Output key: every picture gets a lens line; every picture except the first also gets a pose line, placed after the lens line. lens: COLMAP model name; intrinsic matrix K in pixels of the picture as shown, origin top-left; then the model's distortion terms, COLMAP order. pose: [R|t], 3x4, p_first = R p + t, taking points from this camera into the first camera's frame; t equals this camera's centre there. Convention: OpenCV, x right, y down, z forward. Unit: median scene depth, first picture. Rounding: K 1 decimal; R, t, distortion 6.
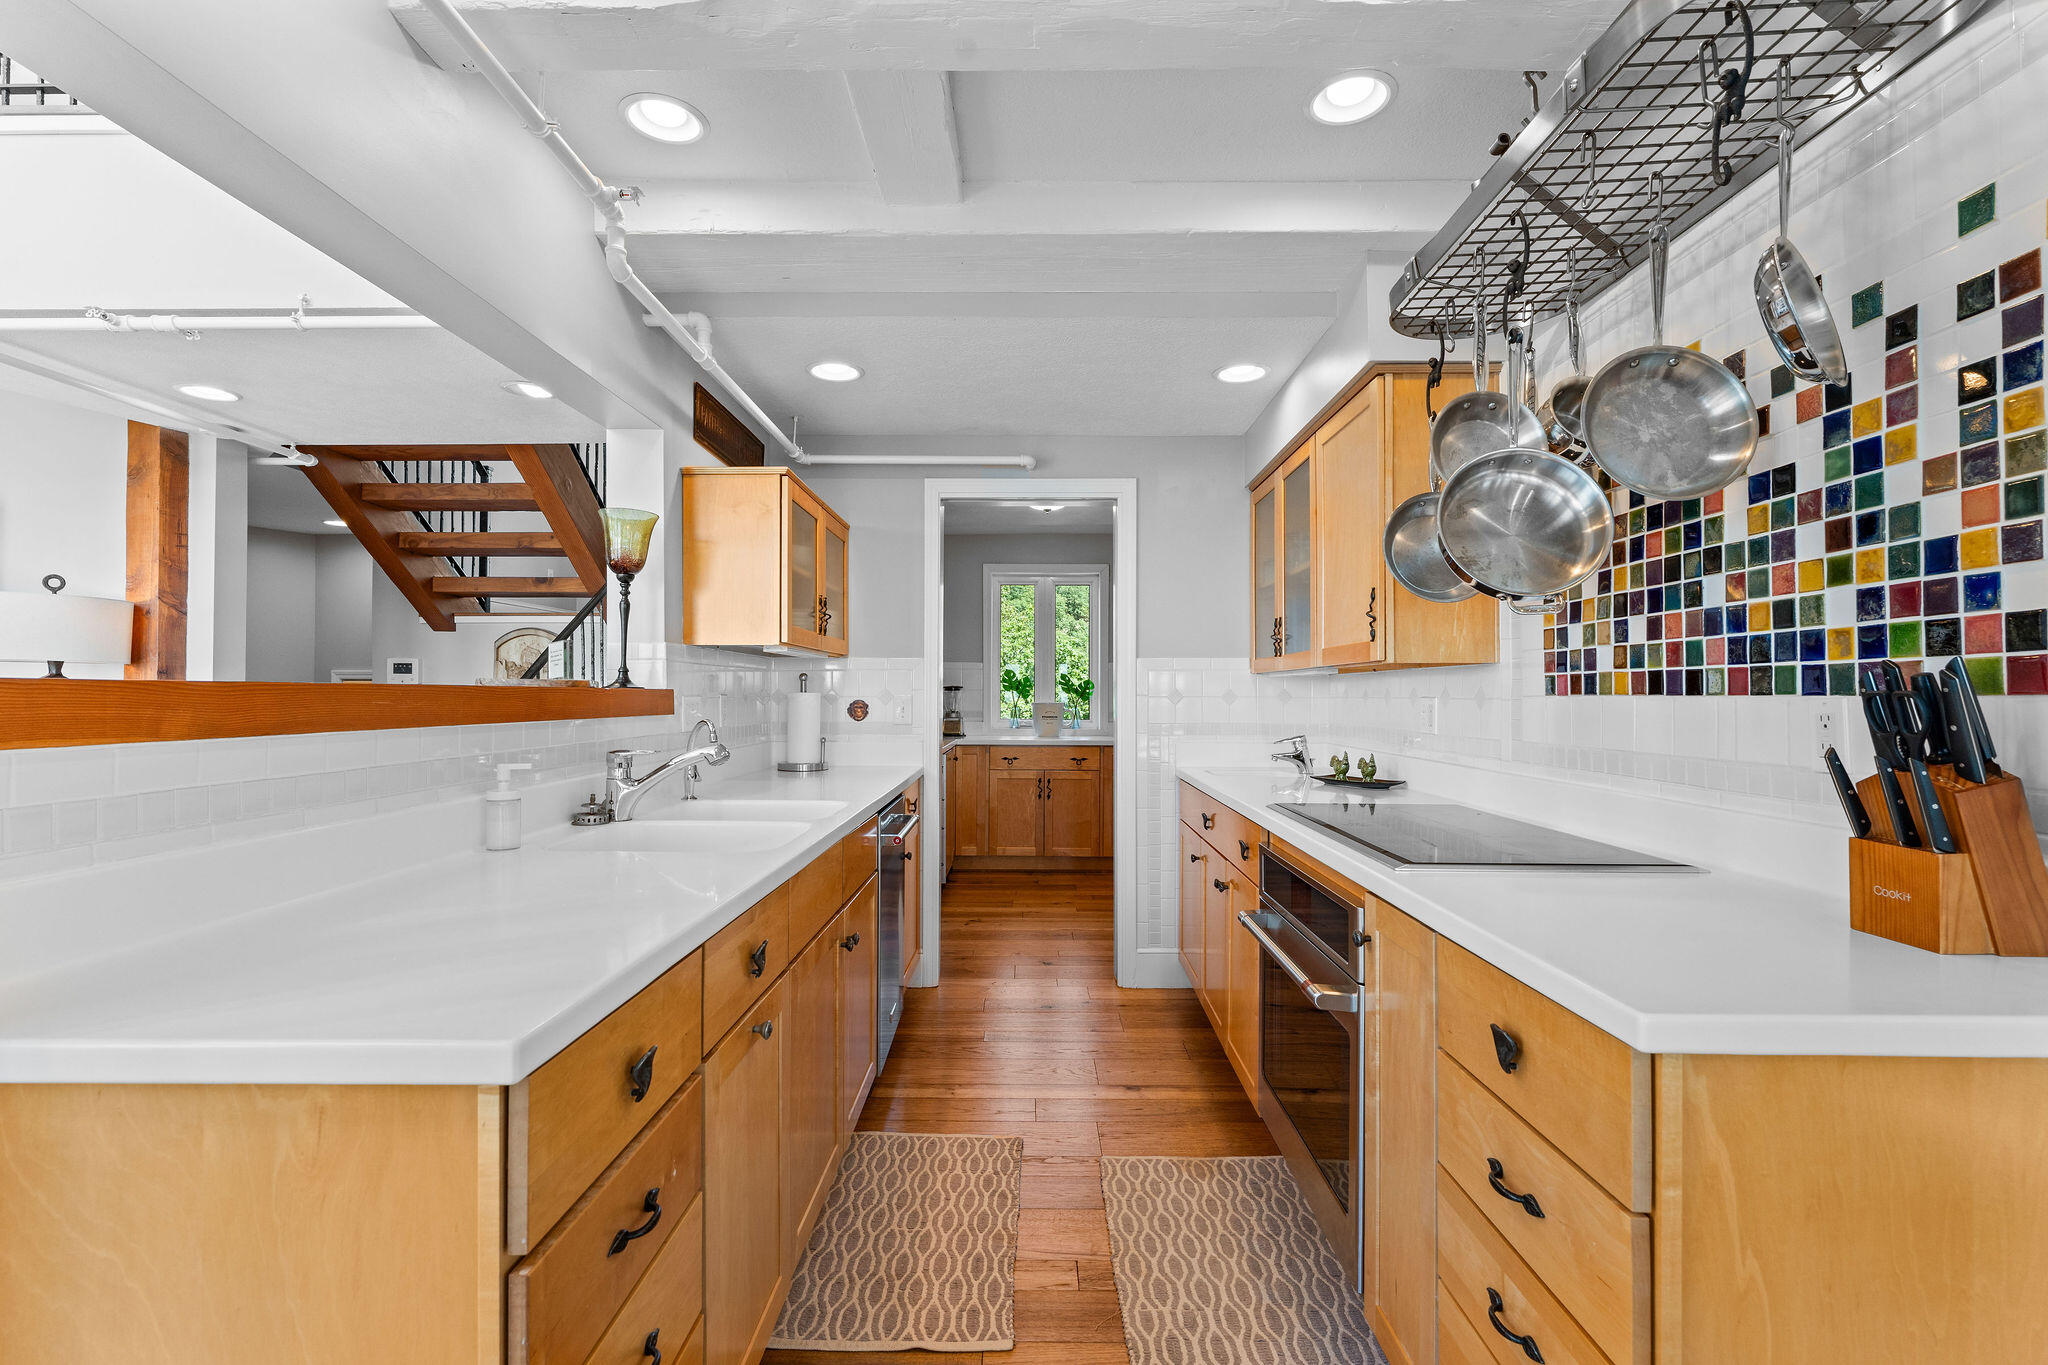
lens RADIAL K [[927.2, 0, 1015.5], [0, 927.2, 683.9], [0, 0, 1]] dist [-0.004716, -0.000273]
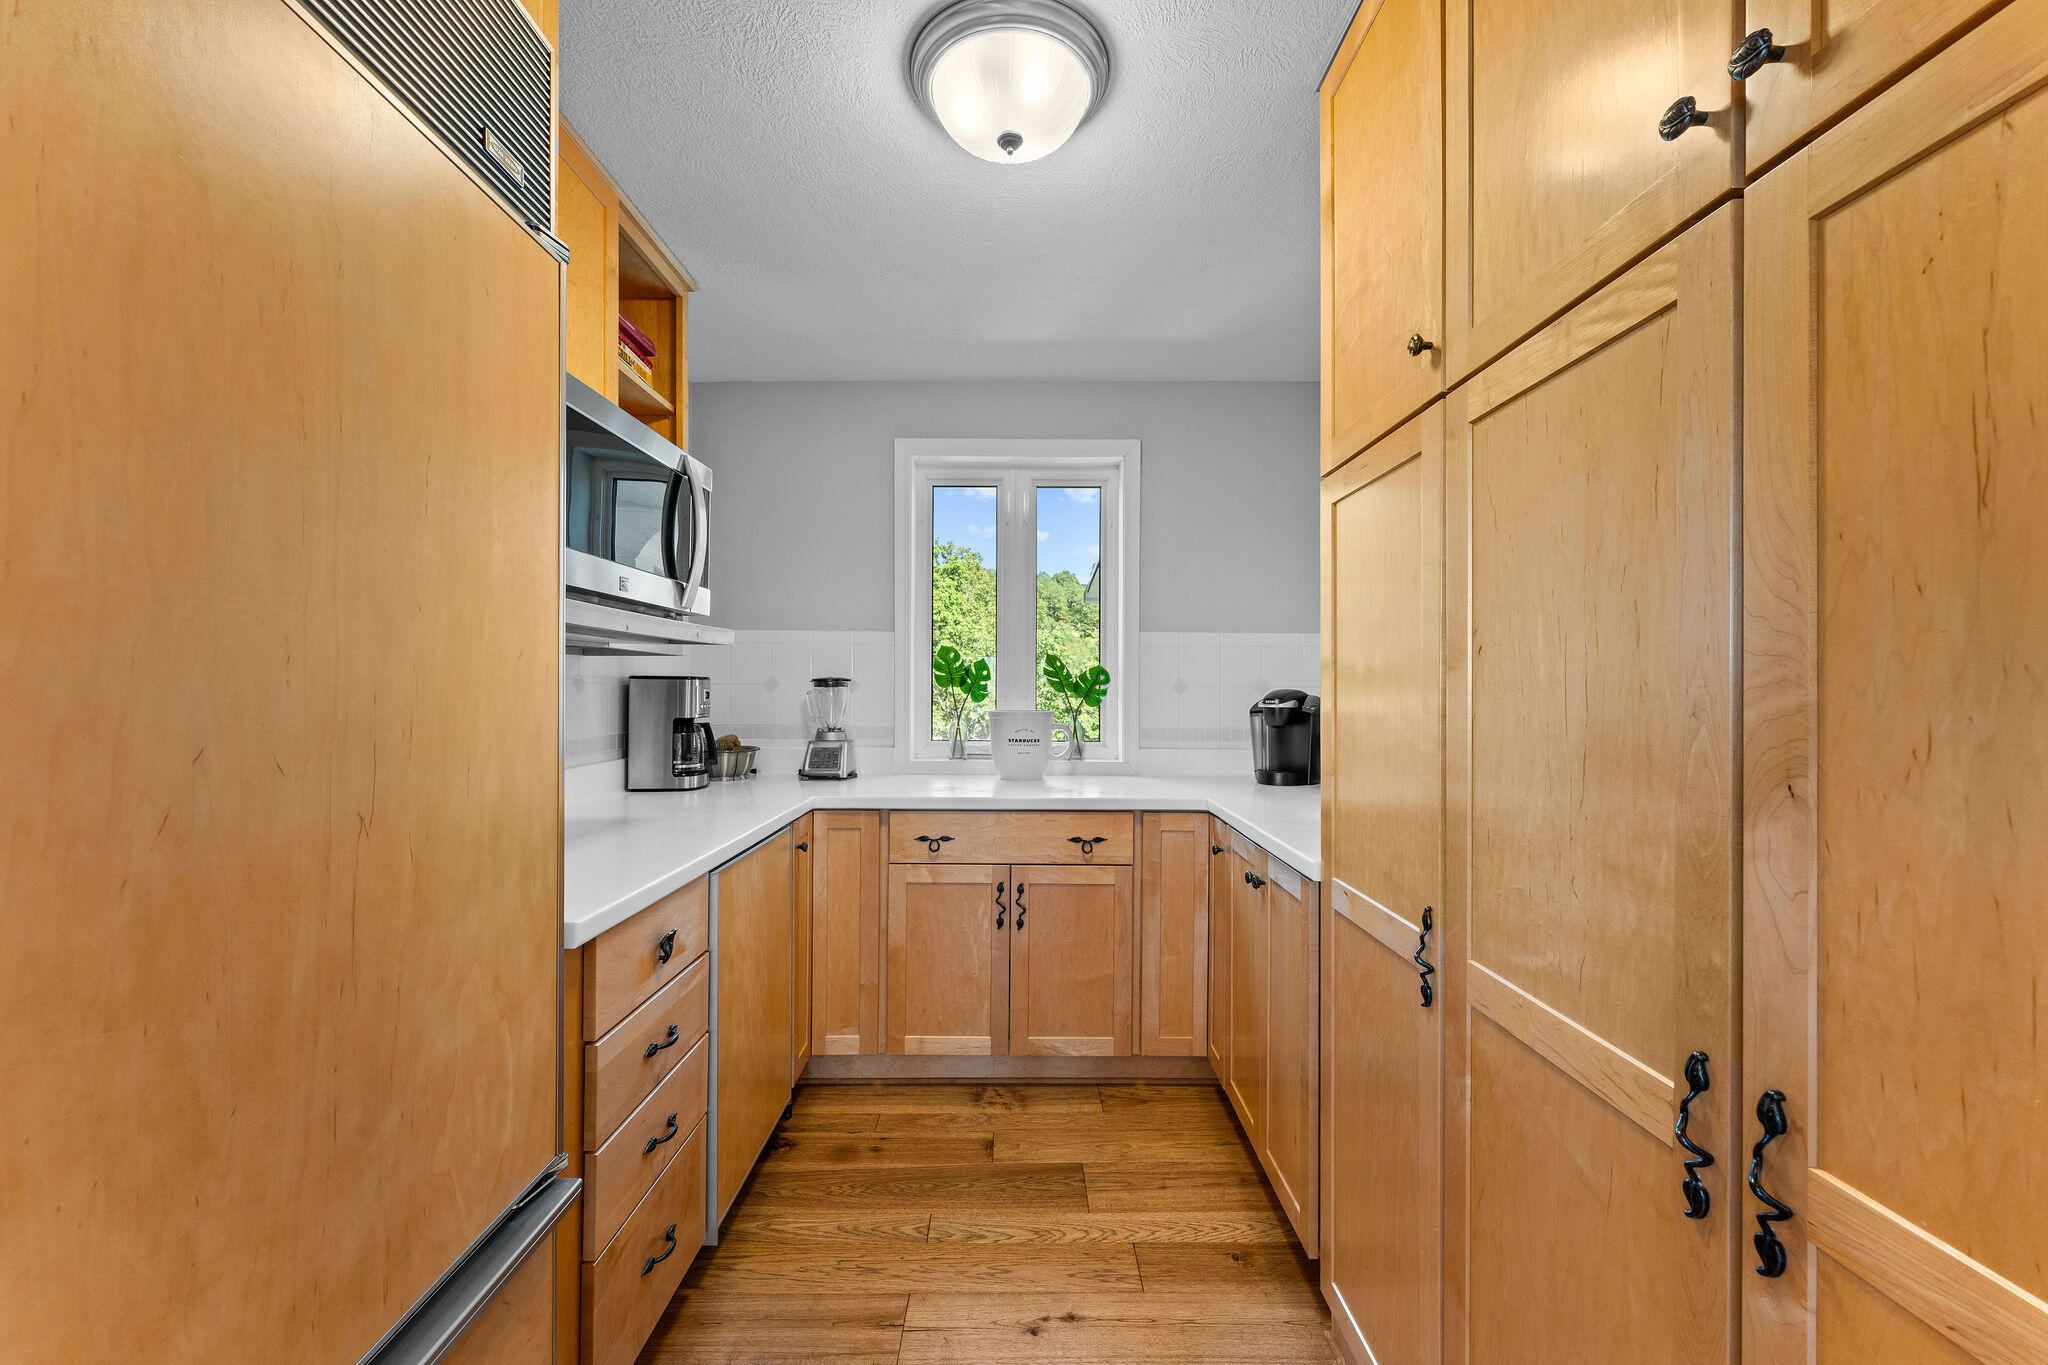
lens RADIAL K [[814.5, 0, 1002.9], [0, 814.5, 681.9], [0, 0, 1]] dist [0.001414, -0.001104]
pose [[0.999998, 0.001995, 0.000802, 0.044476], [-0.001999, 0.999984, 0.005268, 0.004185], [-0.000791, -0.005269, 0.999986, 1.001280]]
